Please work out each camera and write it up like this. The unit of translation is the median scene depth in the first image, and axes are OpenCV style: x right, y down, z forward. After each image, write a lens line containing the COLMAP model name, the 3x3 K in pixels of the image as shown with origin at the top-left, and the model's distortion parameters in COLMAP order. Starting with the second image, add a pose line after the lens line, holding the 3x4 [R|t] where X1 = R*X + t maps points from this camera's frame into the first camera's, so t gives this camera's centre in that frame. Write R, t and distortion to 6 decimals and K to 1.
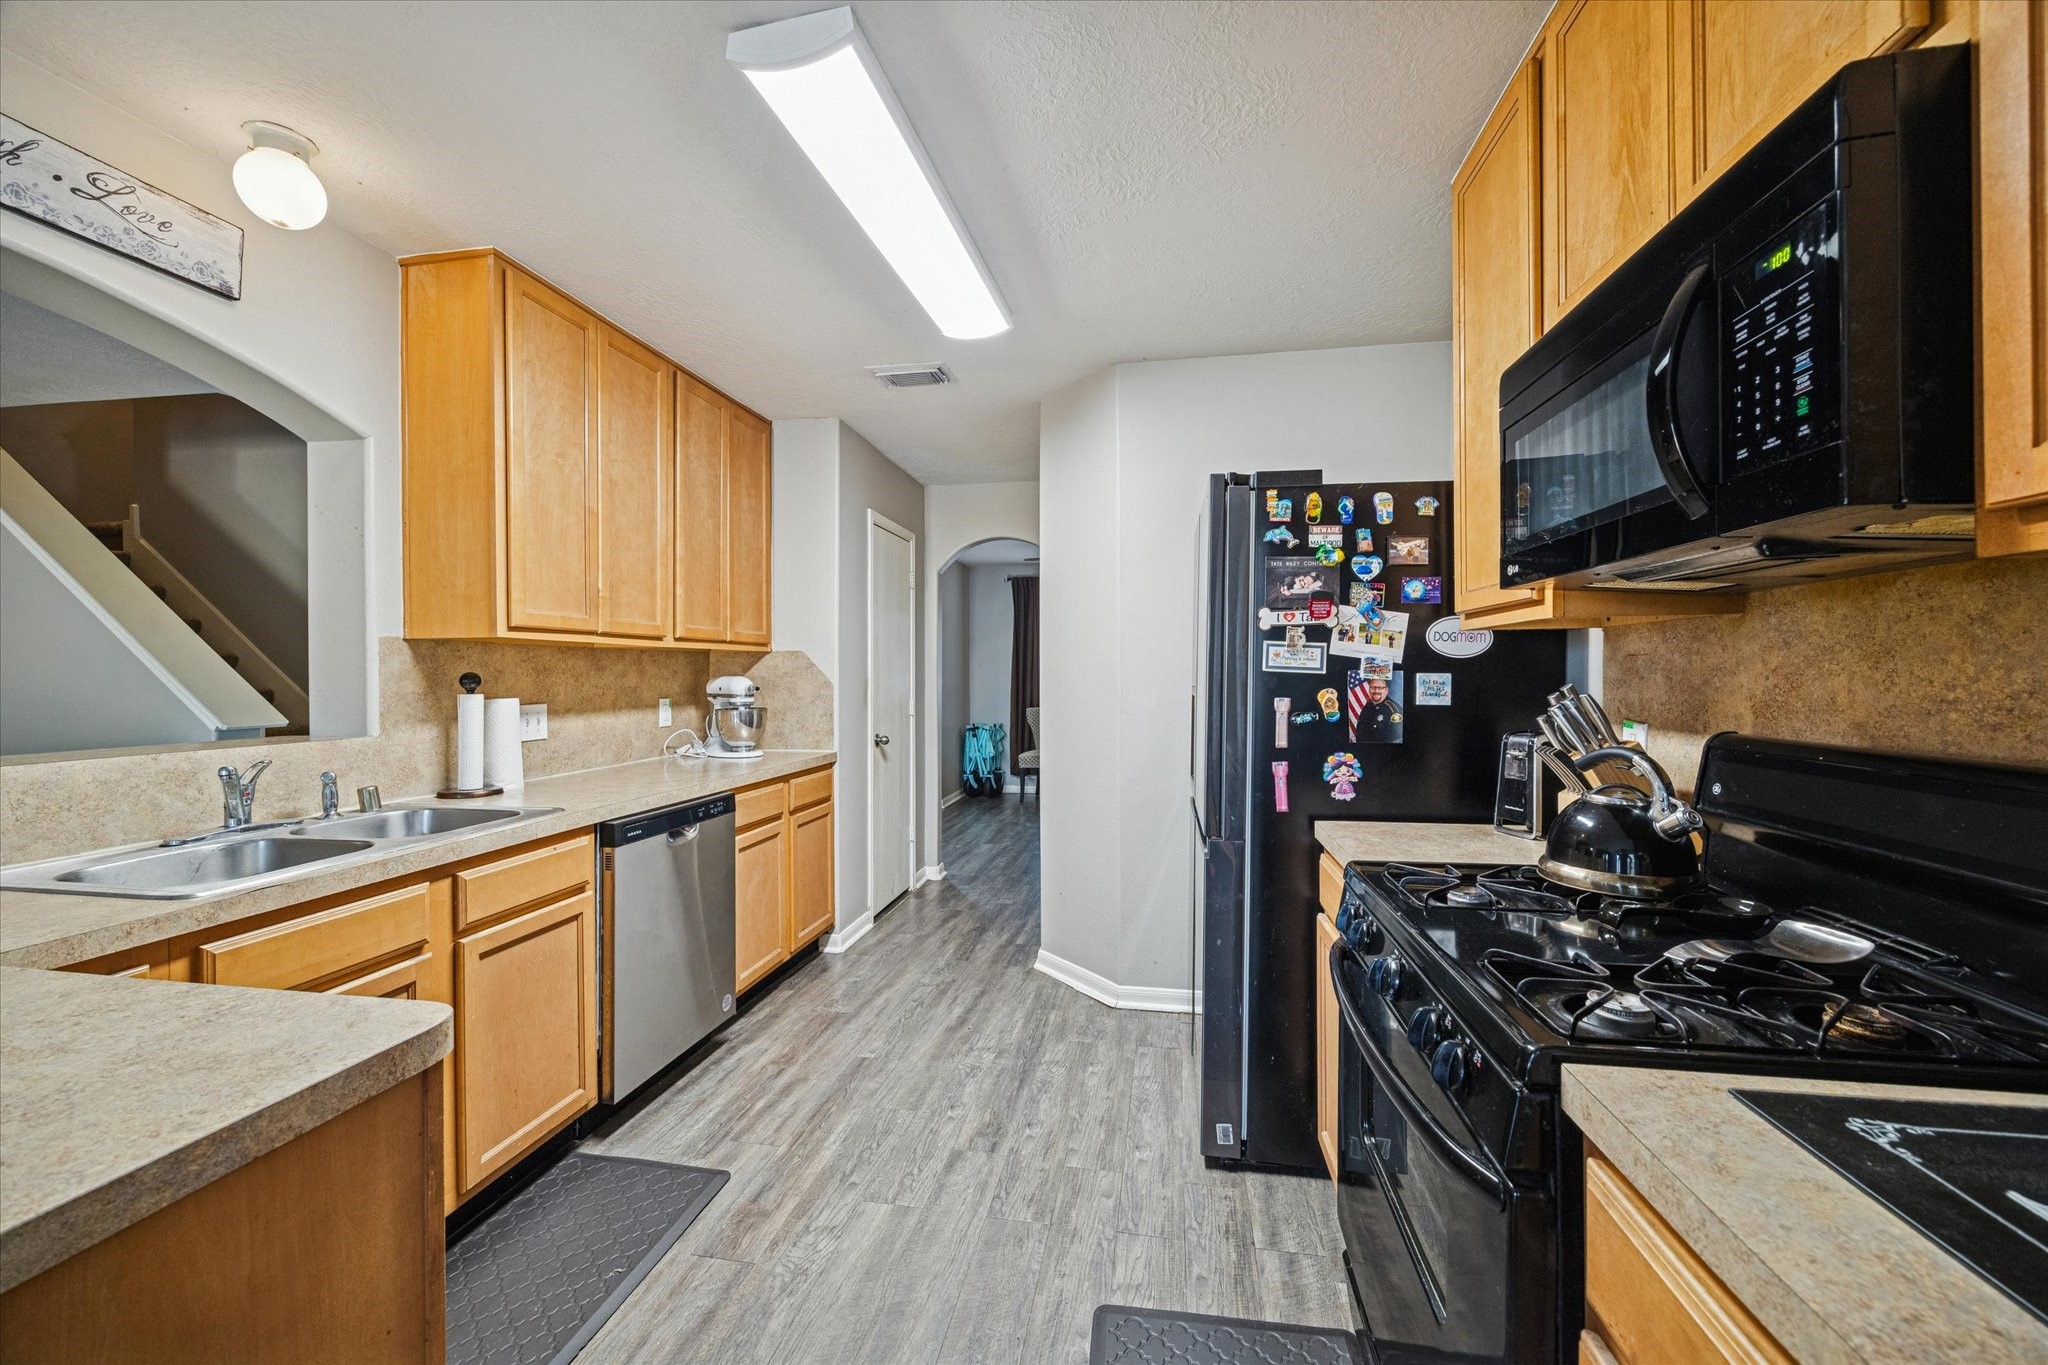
lens RADIAL K [[768.3, 0, 1041.9], [0, 768.3, 690.1], [0, 0, 1]] dist [-0.003320, -0.000579]
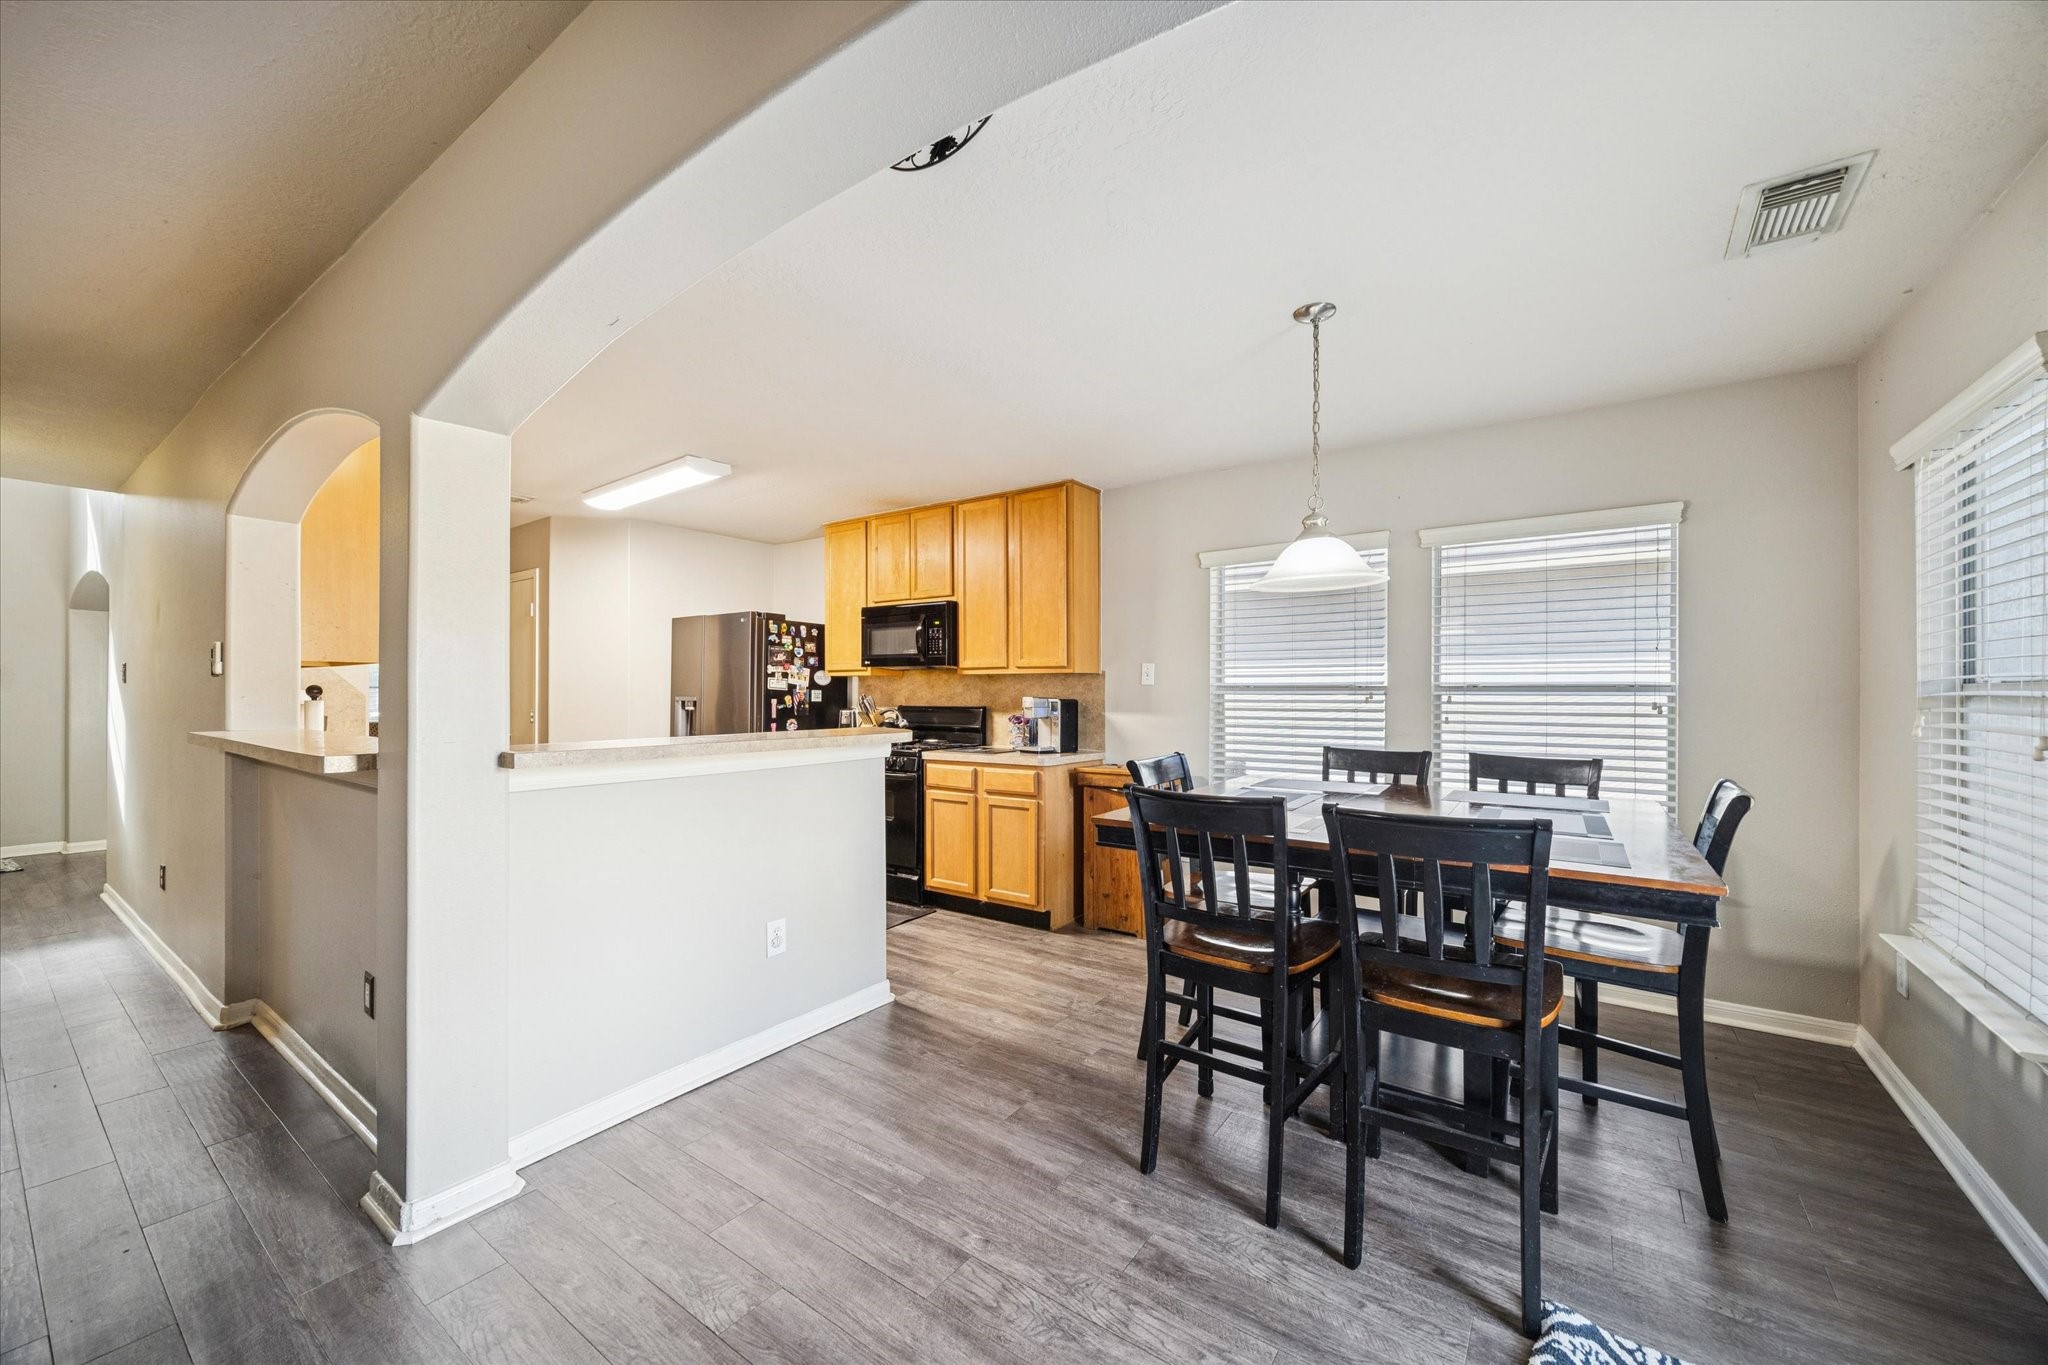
lens RADIAL K [[768.3, 0, 1041.9], [0, 768.3, 690.1], [0, 0, 1]] dist [-0.003320, -0.000579]
pose [[0.428081, 0.005875, 0.903721, -1.708378], [0.007258, 0.999924, -0.009938, 0.012246], [-0.903711, 0.010814, 0.428006, -0.983276]]
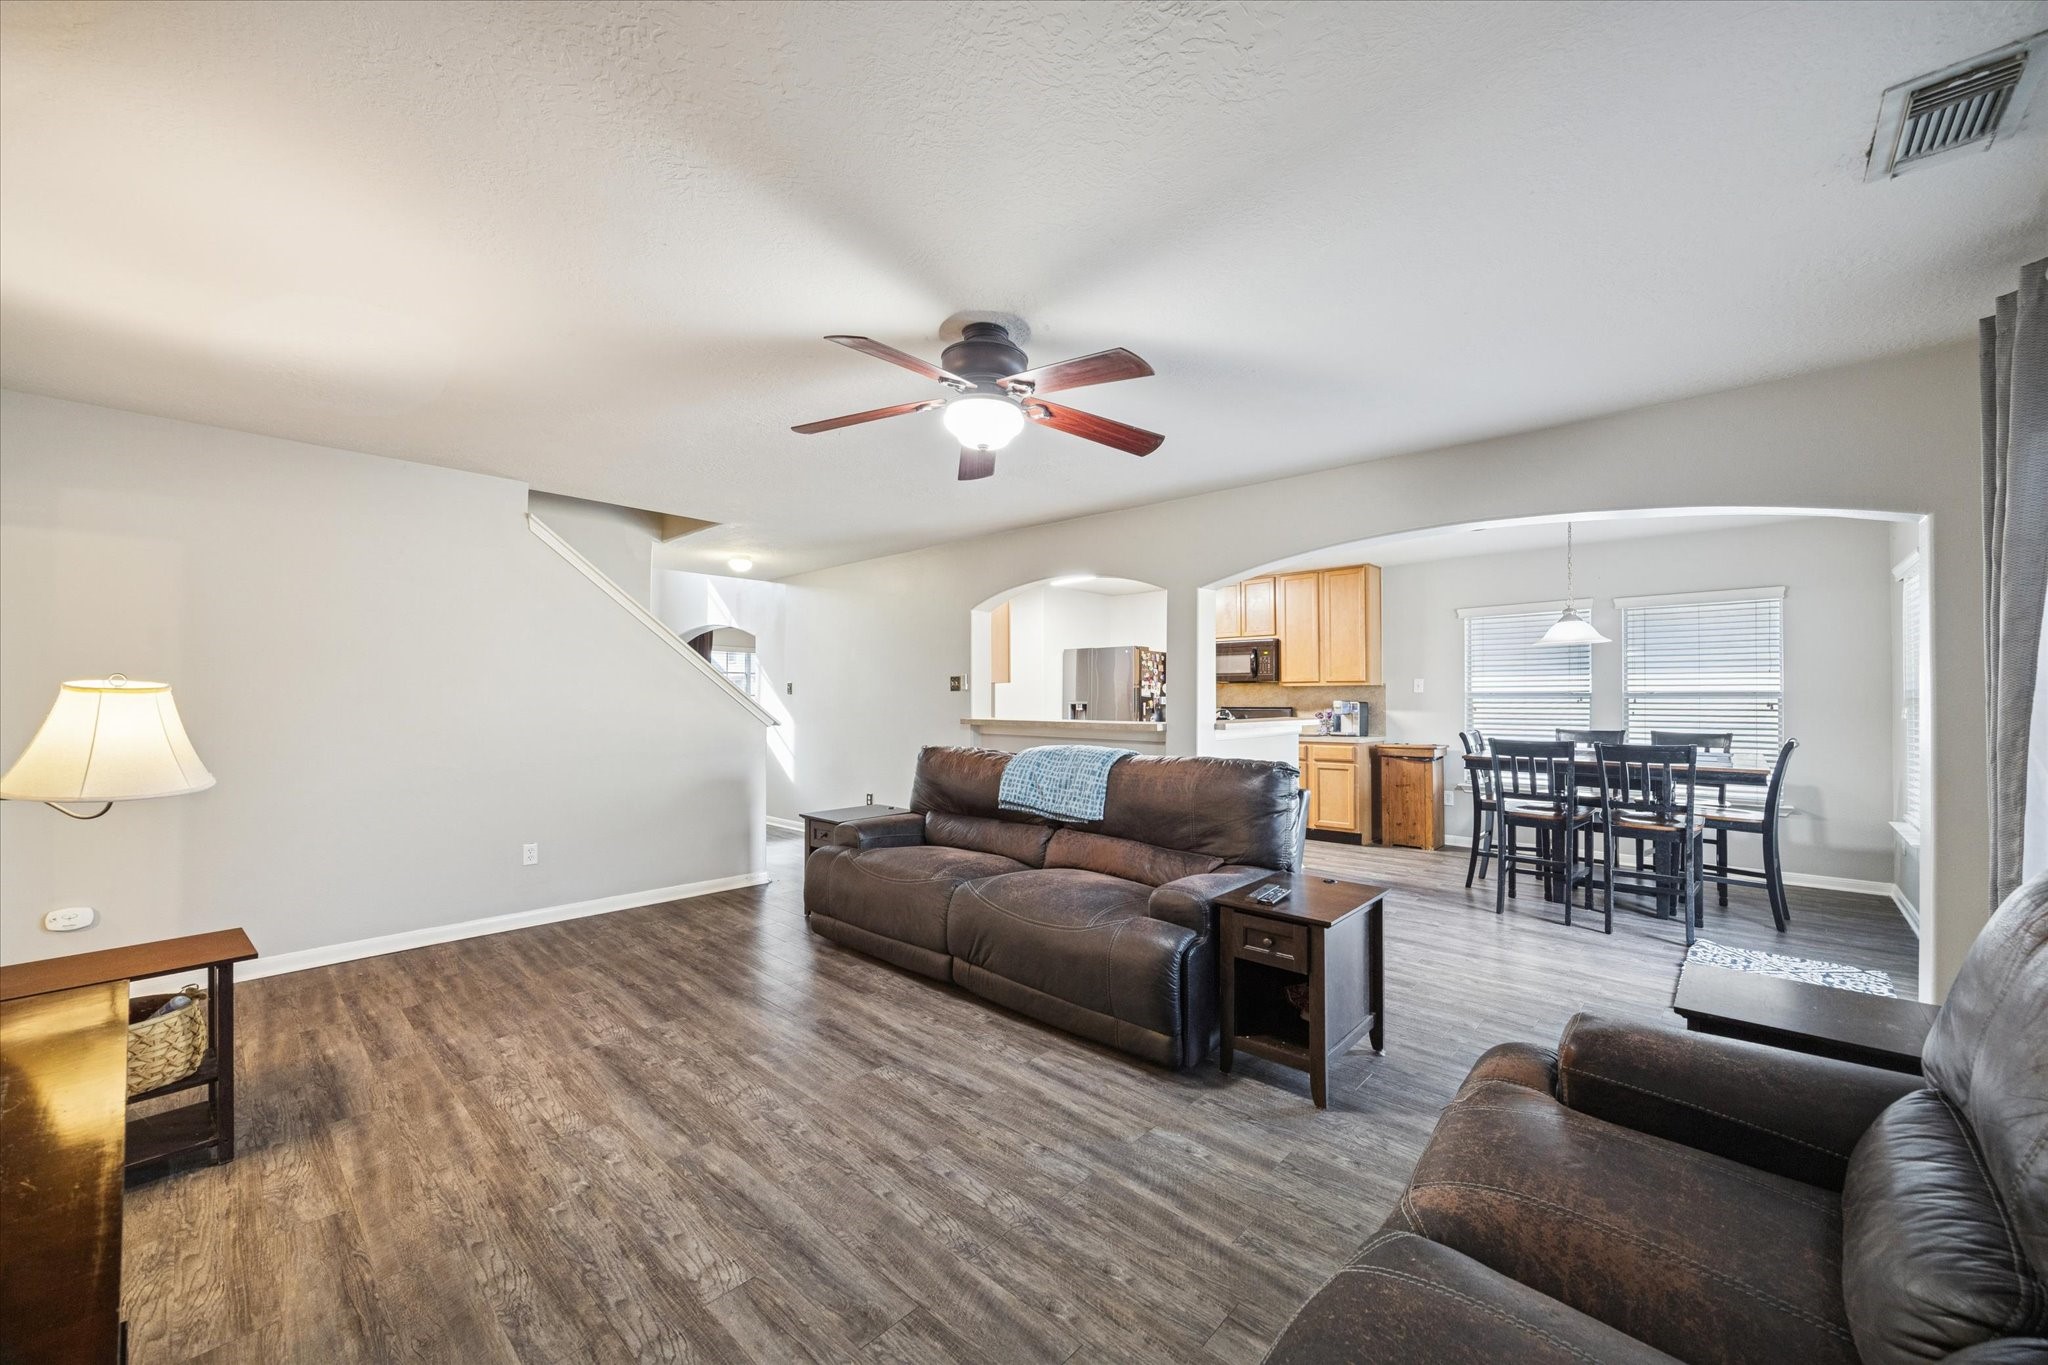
lens RADIAL K [[768.3, 0, 1041.9], [0, 768.3, 690.1], [0, 0, 1]] dist [-0.003320, -0.000579]
pose [[0.546409, 0.009903, 0.837460, -3.428282], [0.009167, 0.999799, -0.017804, 0.011759], [-0.837468, 0.017405, 0.546209, -0.774637]]
